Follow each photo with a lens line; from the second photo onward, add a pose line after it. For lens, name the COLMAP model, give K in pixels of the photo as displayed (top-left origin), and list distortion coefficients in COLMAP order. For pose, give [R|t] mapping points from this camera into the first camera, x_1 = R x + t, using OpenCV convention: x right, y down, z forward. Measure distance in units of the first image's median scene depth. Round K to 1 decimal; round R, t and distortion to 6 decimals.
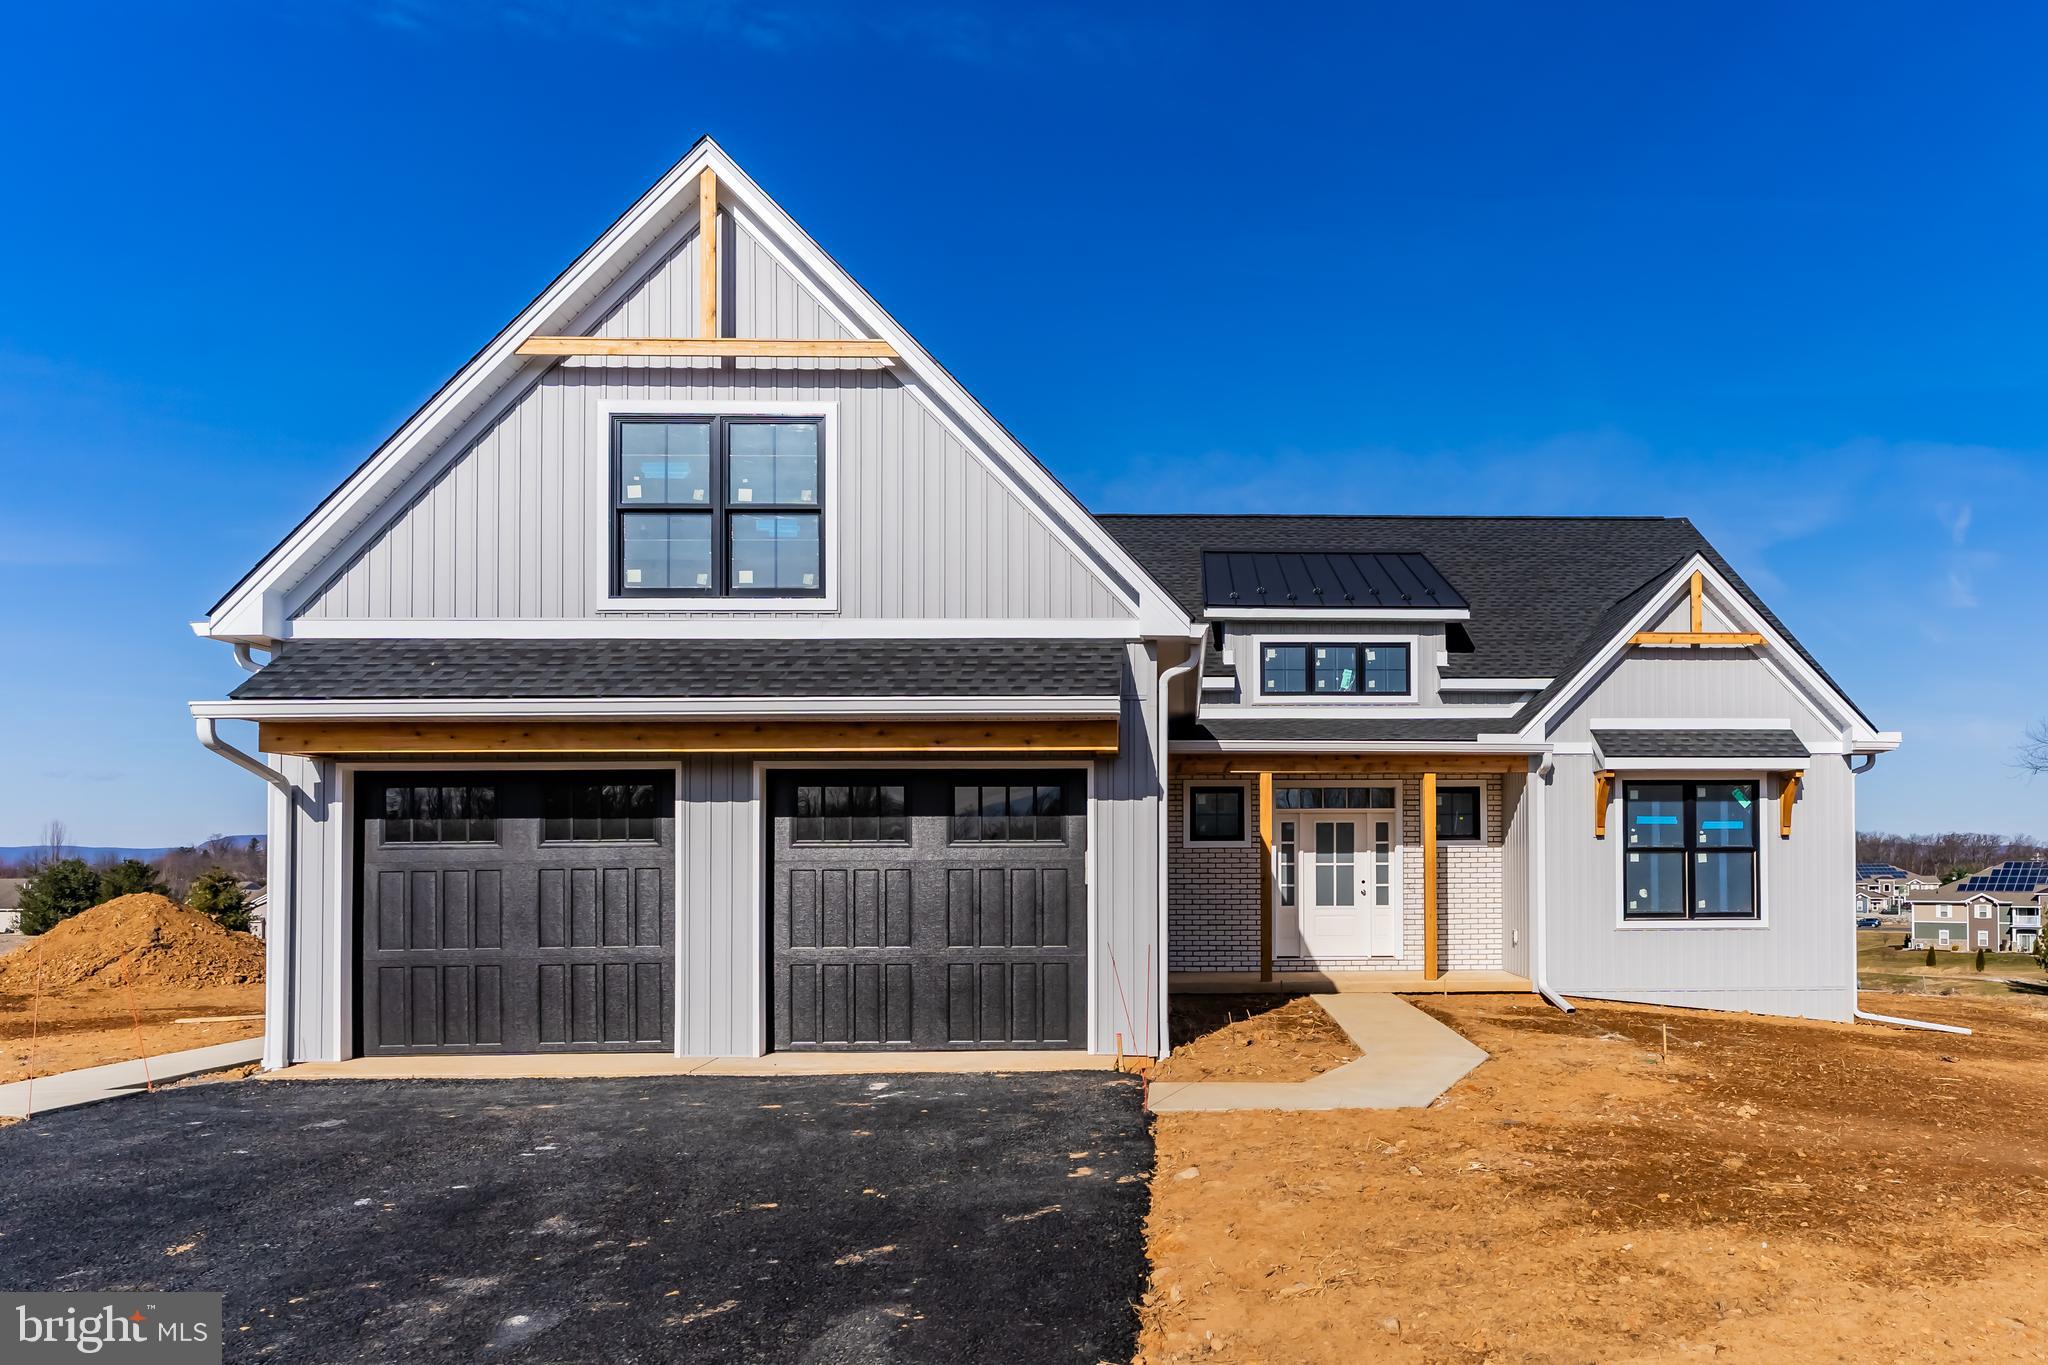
lens RADIAL K [[1266.3, 0, 1030.8], [0, 1266.3, 743.2], [0, 0, 1]] dist [-0.000223, -0.000417]
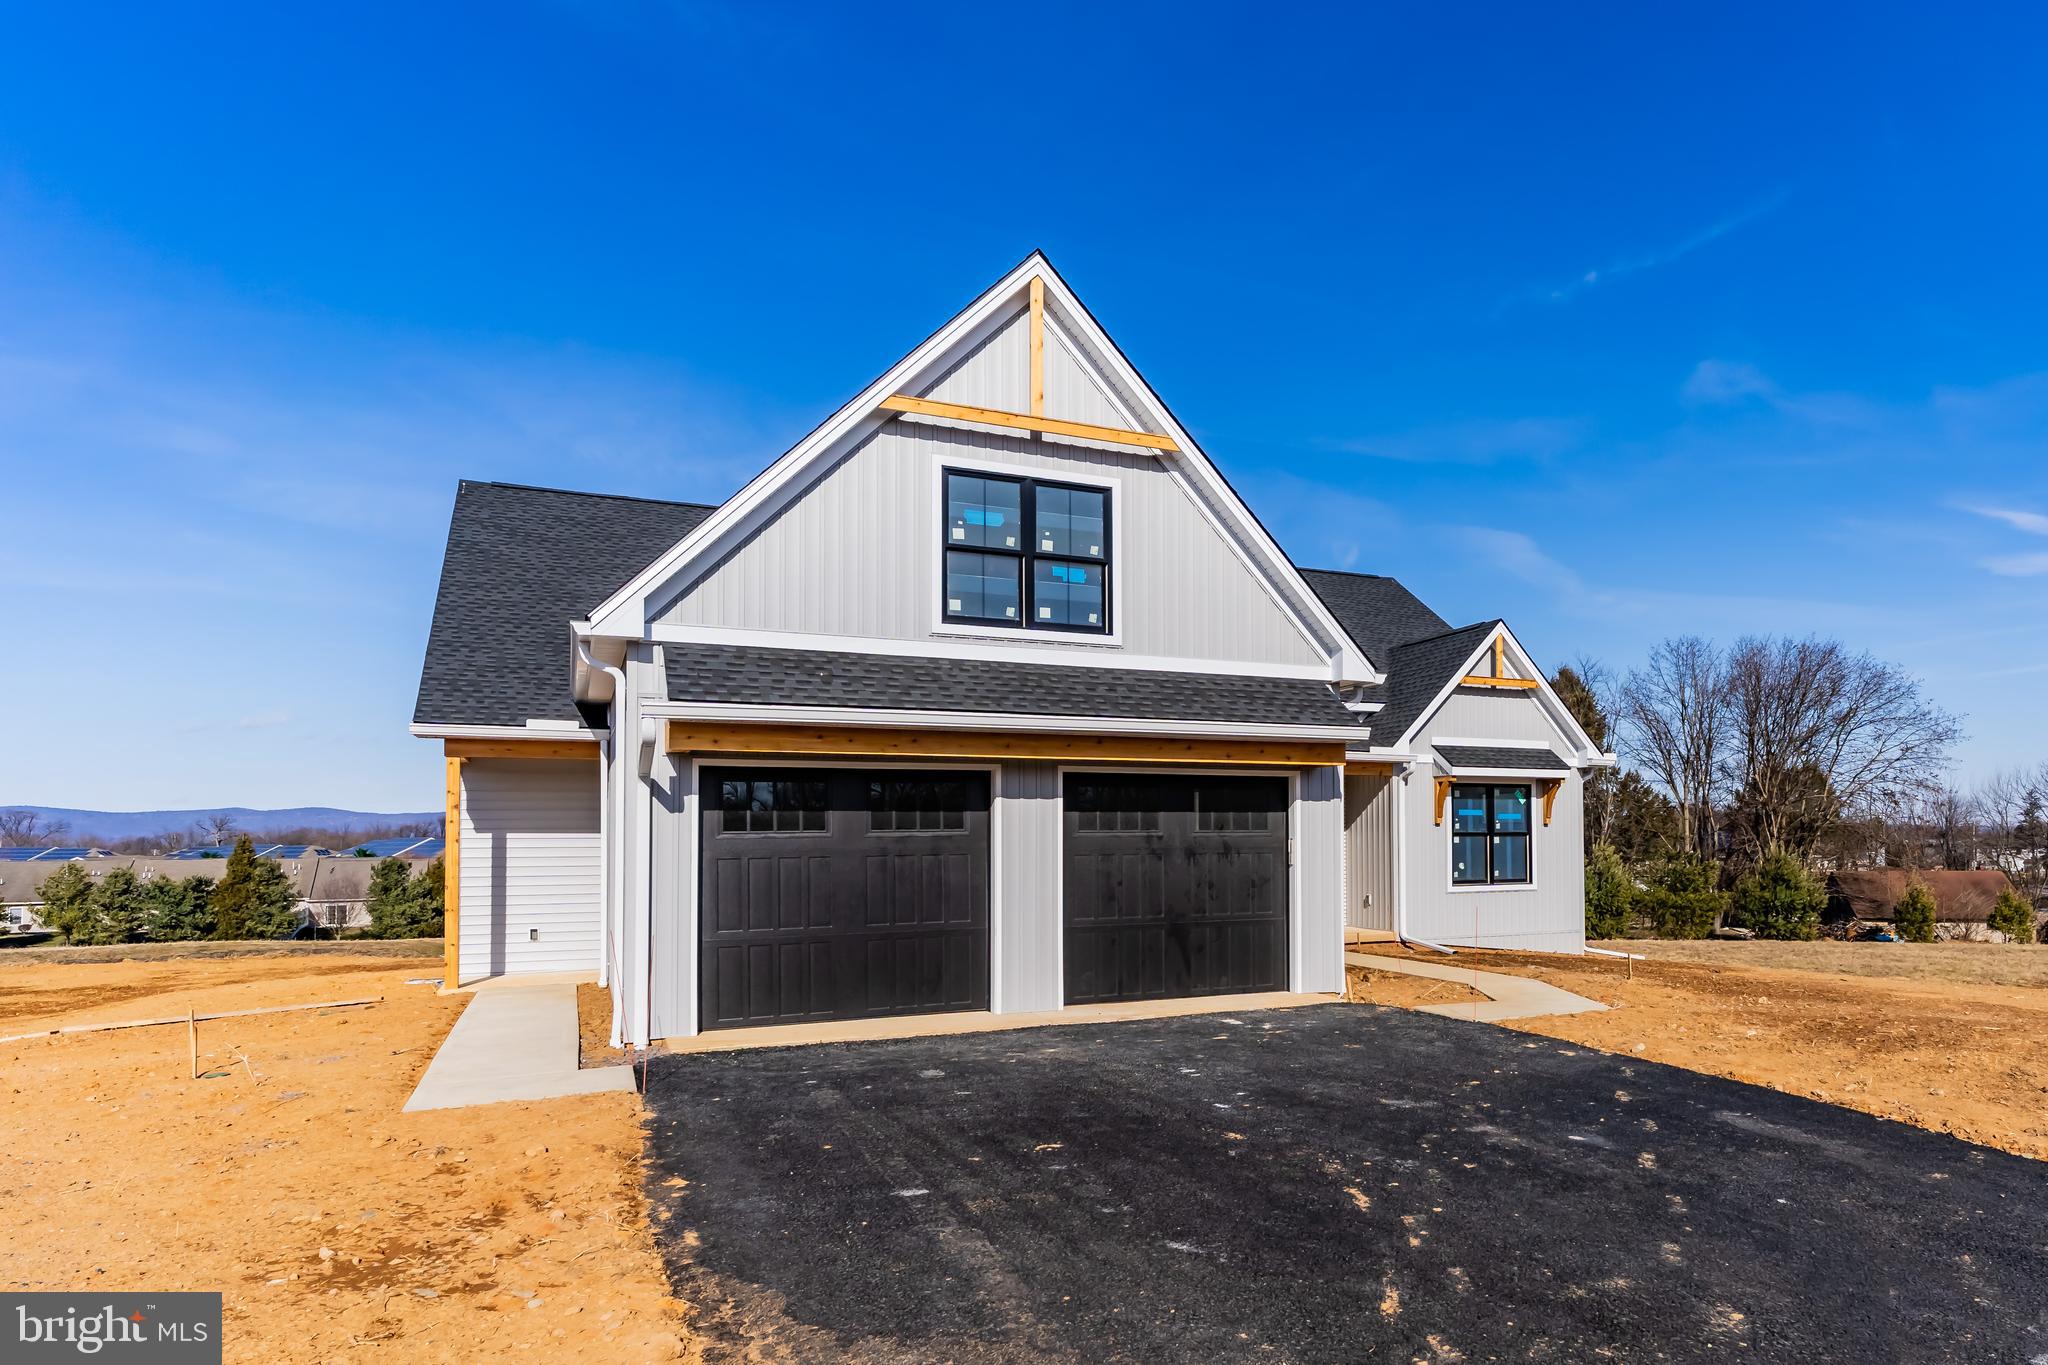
lens RADIAL K [[1260.1, 0, 1000.8], [0, 1260.1, 685.7], [0, 0, 1]] dist [0.000074, 0.000713]
pose [[0.920440, 0.044788, 0.388310, -0.718082], [-0.035262, 0.998878, -0.031628, -0.021538], [-0.389291, 0.015419, 0.920986, -0.091924]]
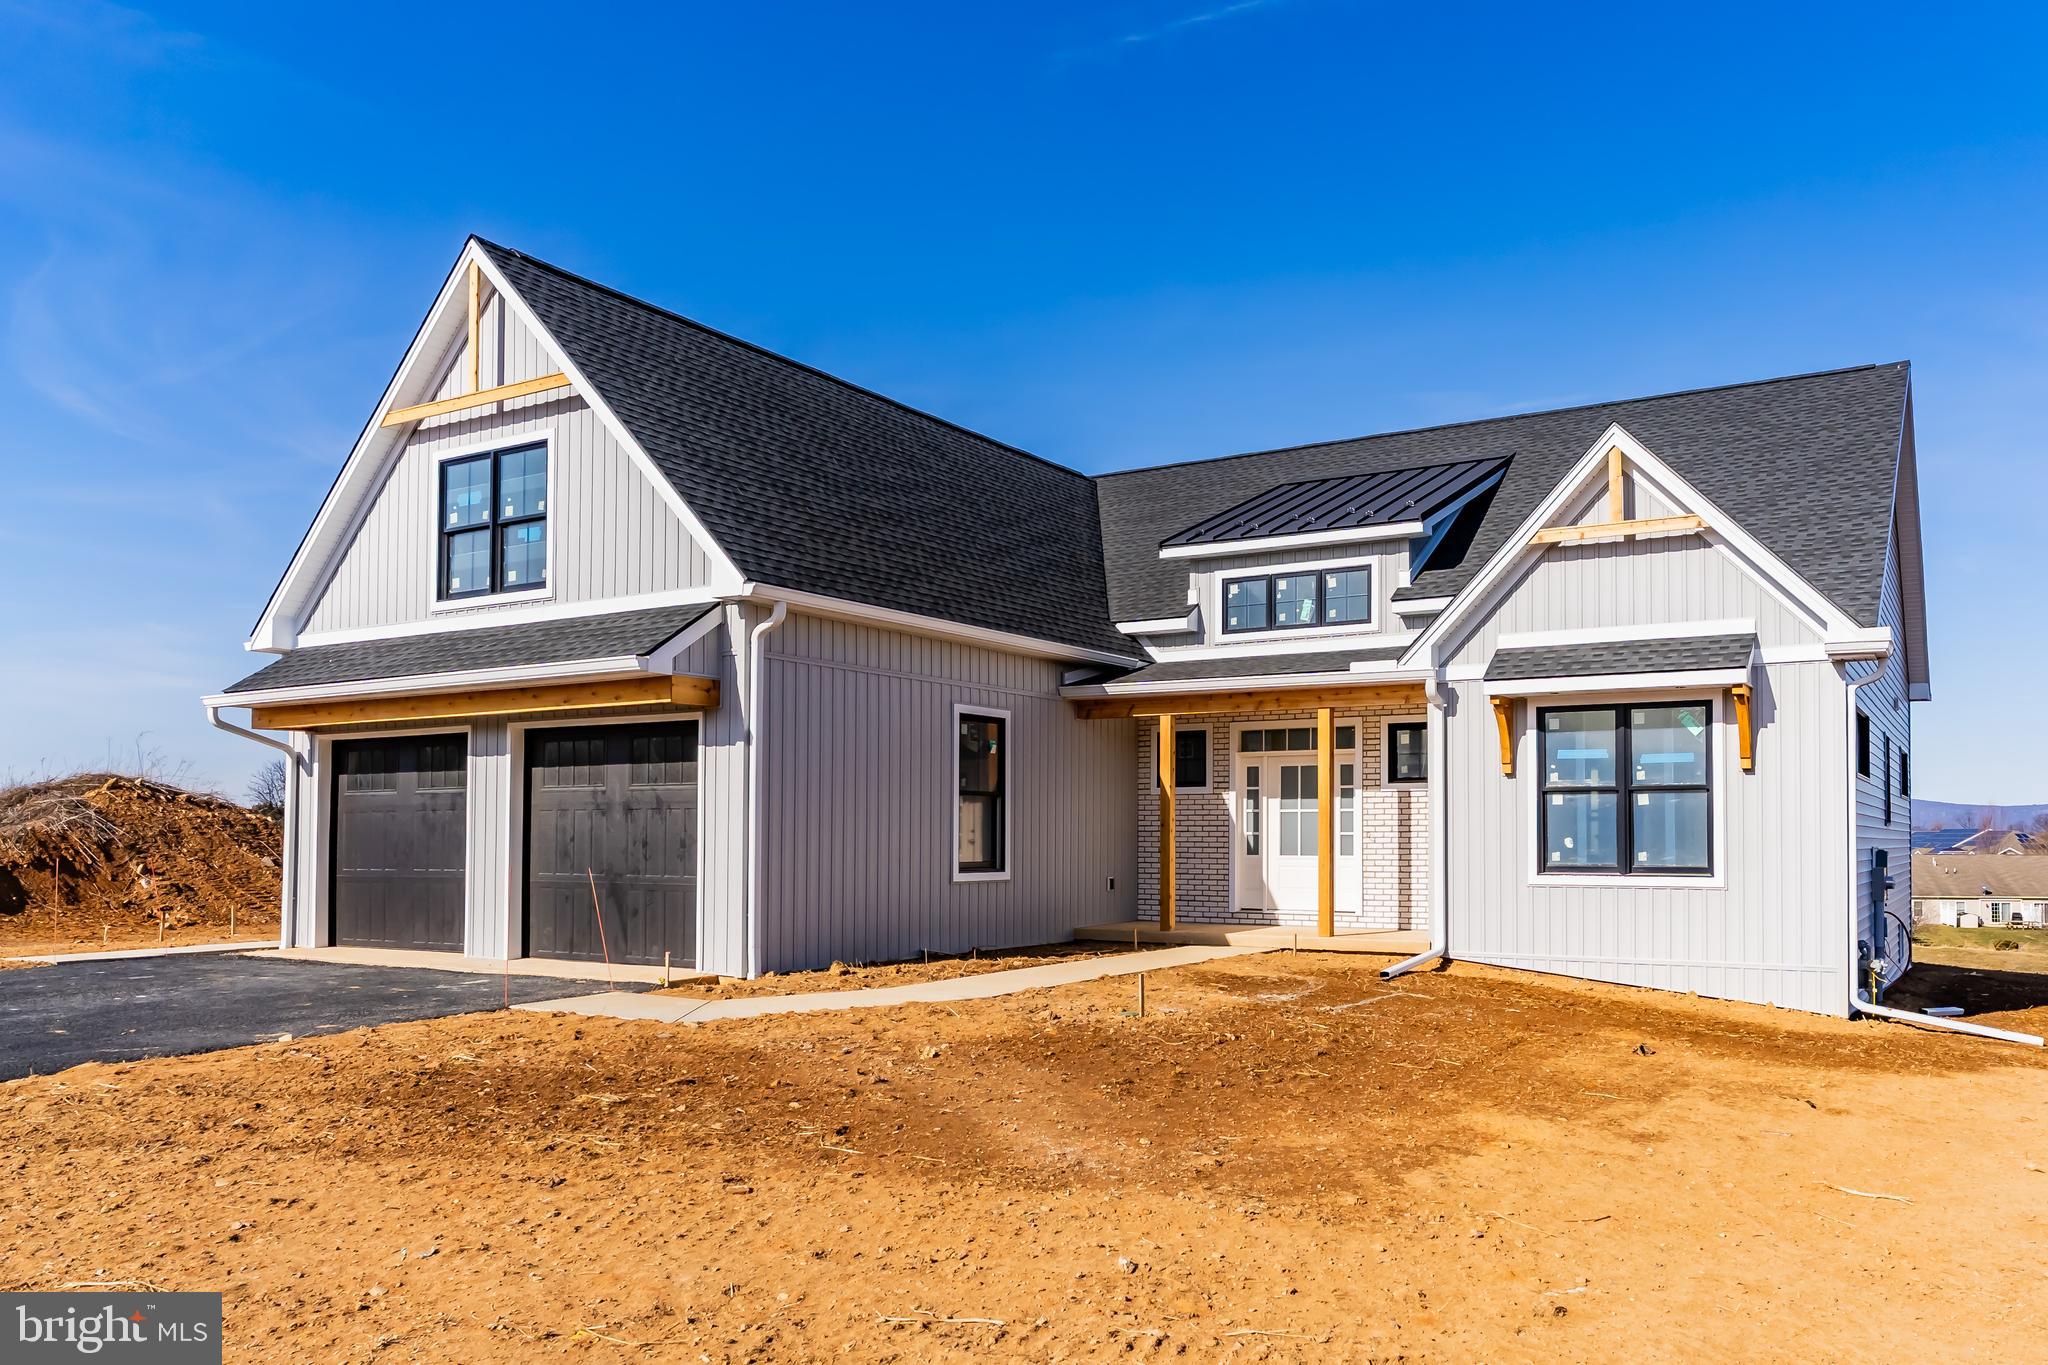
lens RADIAL K [[1260.1, 0, 1000.8], [0, 1260.1, 685.7], [0, 0, 1]] dist [0.000074, 0.000713]
pose [[0.876166, -0.050651, -0.479341, 0.778167], [0.043101, 0.998713, -0.026751, 0.030680], [0.480078, 0.002778, 0.877221, 0.137638]]
